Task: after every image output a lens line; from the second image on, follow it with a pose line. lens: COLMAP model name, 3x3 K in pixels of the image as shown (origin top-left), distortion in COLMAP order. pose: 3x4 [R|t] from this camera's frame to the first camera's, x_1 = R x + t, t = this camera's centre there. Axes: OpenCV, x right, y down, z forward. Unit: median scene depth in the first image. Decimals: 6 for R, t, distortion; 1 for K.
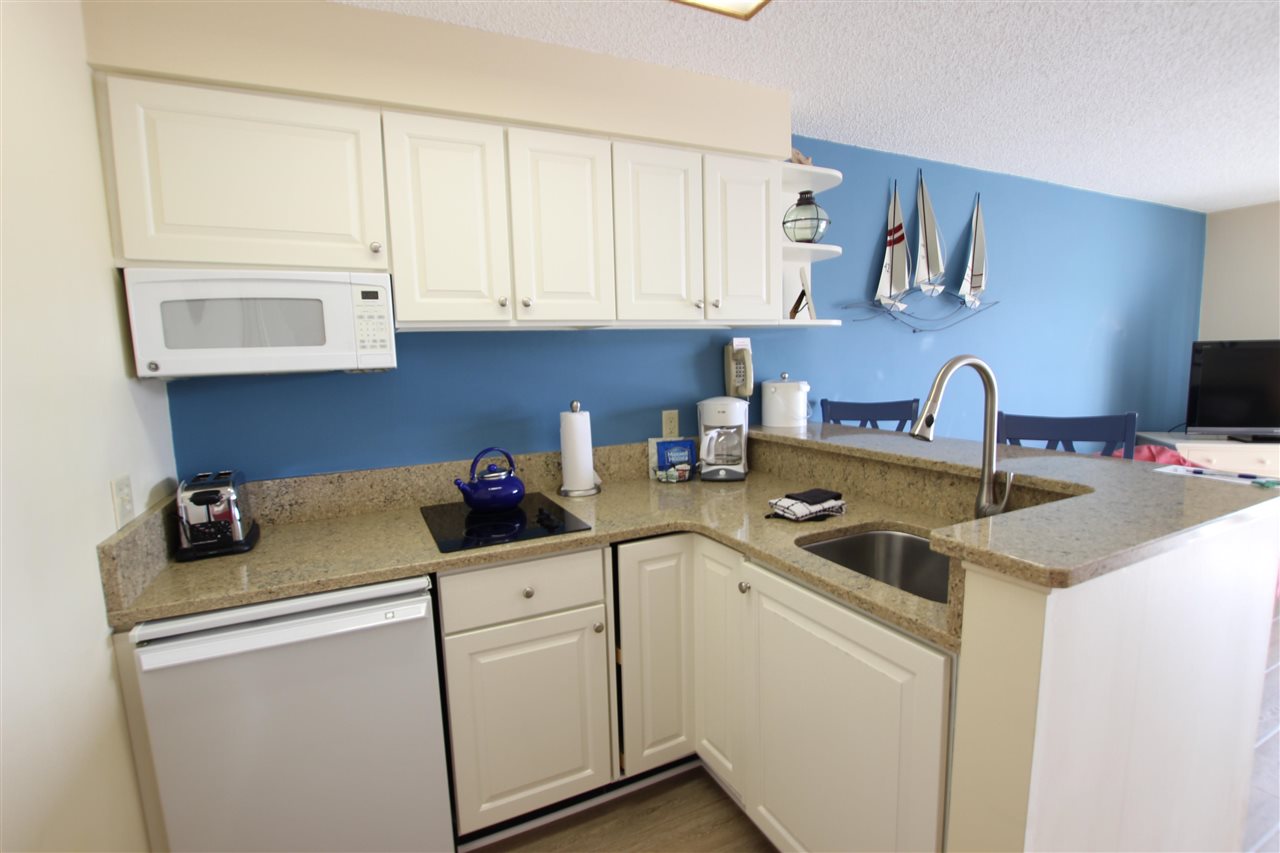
lens RADIAL K [[594.5, 0, 644.5], [0, 594.5, 432.8], [0, 0, 1]] dist [-0.040866, 0.007578]
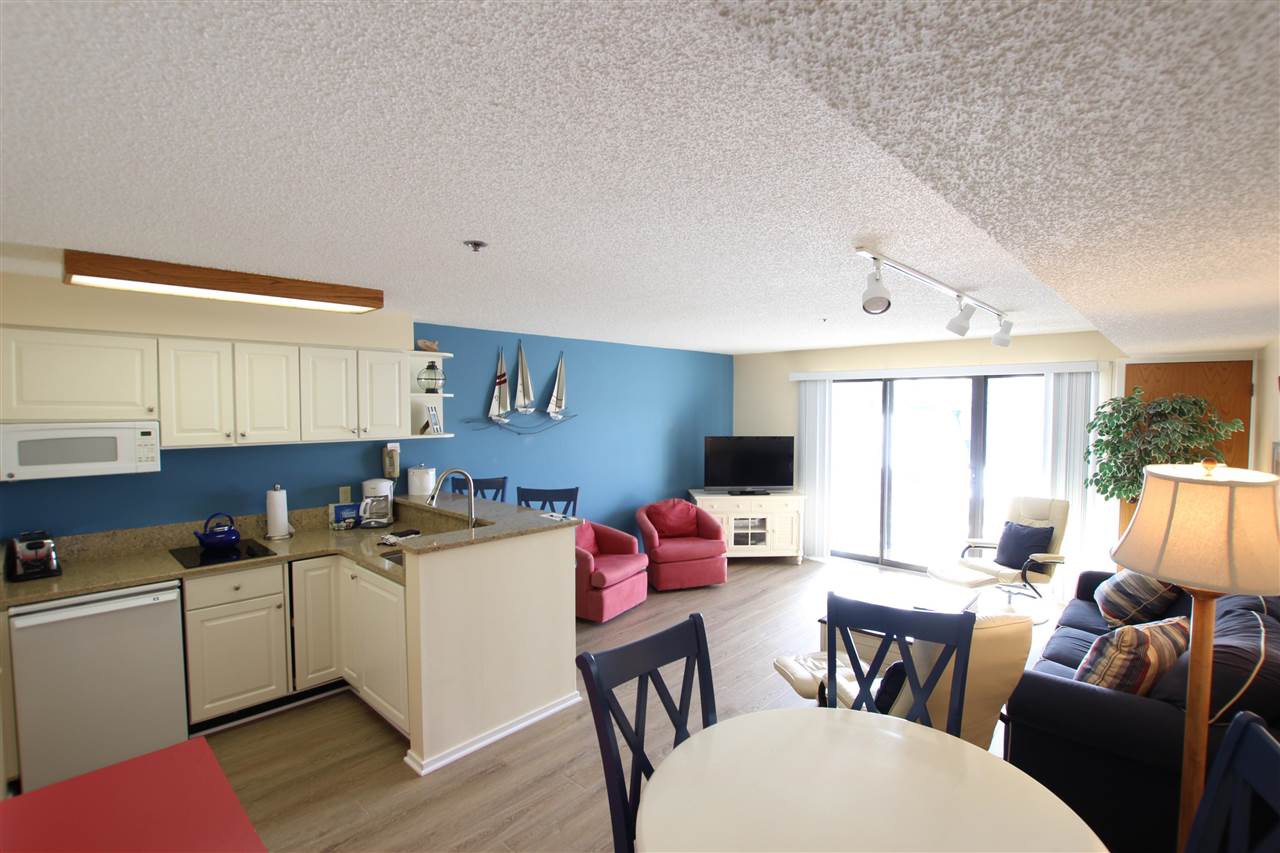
lens RADIAL K [[594.5, 0, 644.5], [0, 594.5, 432.8], [0, 0, 1]] dist [-0.040866, 0.007578]
pose [[0.935398, 0.012747, 0.353368, 0.304118], [0.018421, 0.996236, -0.084698, -0.041523], [-0.353118, 0.085736, 0.931642, -1.058694]]
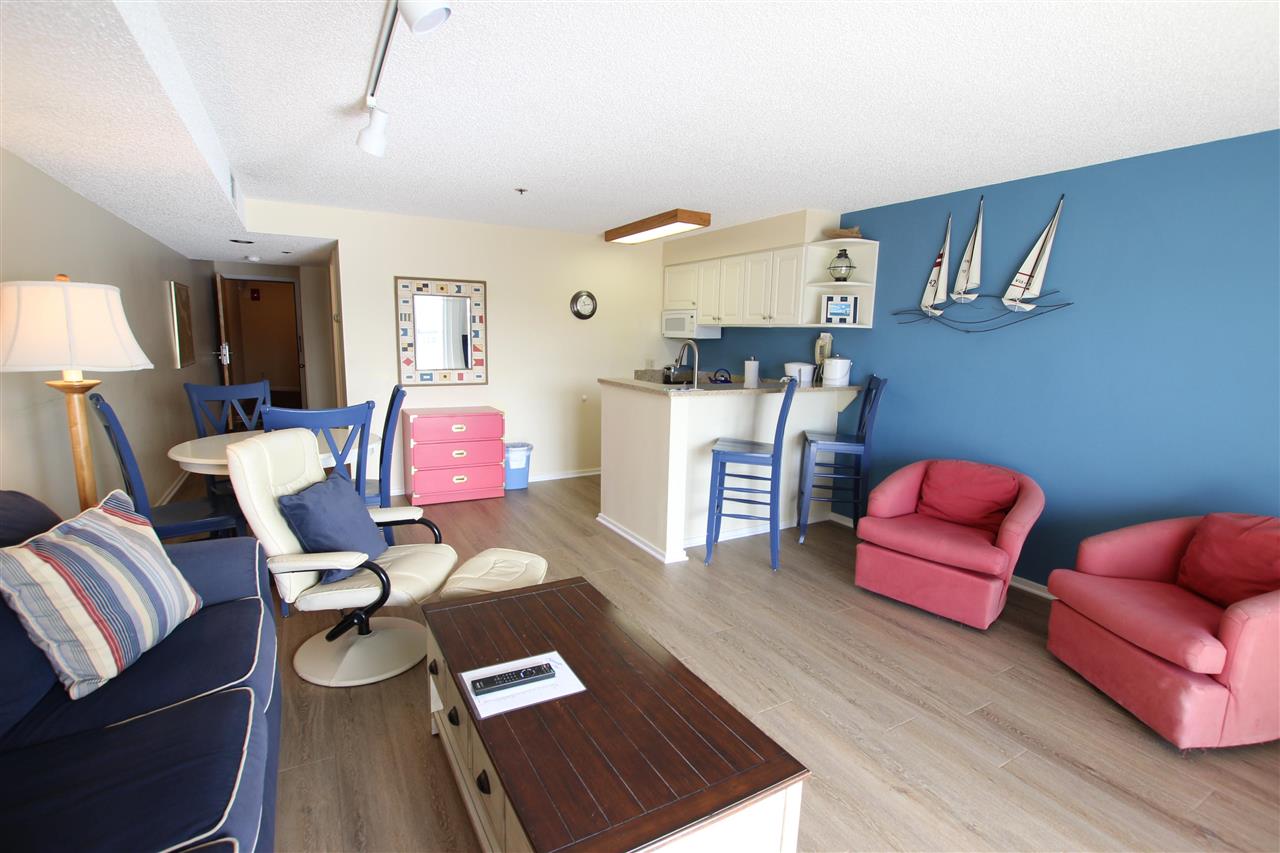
lens RADIAL K [[594.5, 0, 644.5], [0, 594.5, 432.8], [0, 0, 1]] dist [-0.040866, 0.007578]
pose [[0.058001, 0.192393, -0.979602, 2.518382], [-0.156772, 0.970835, 0.181389, -0.132450], [0.985930, 0.143053, 0.086472, 0.424673]]
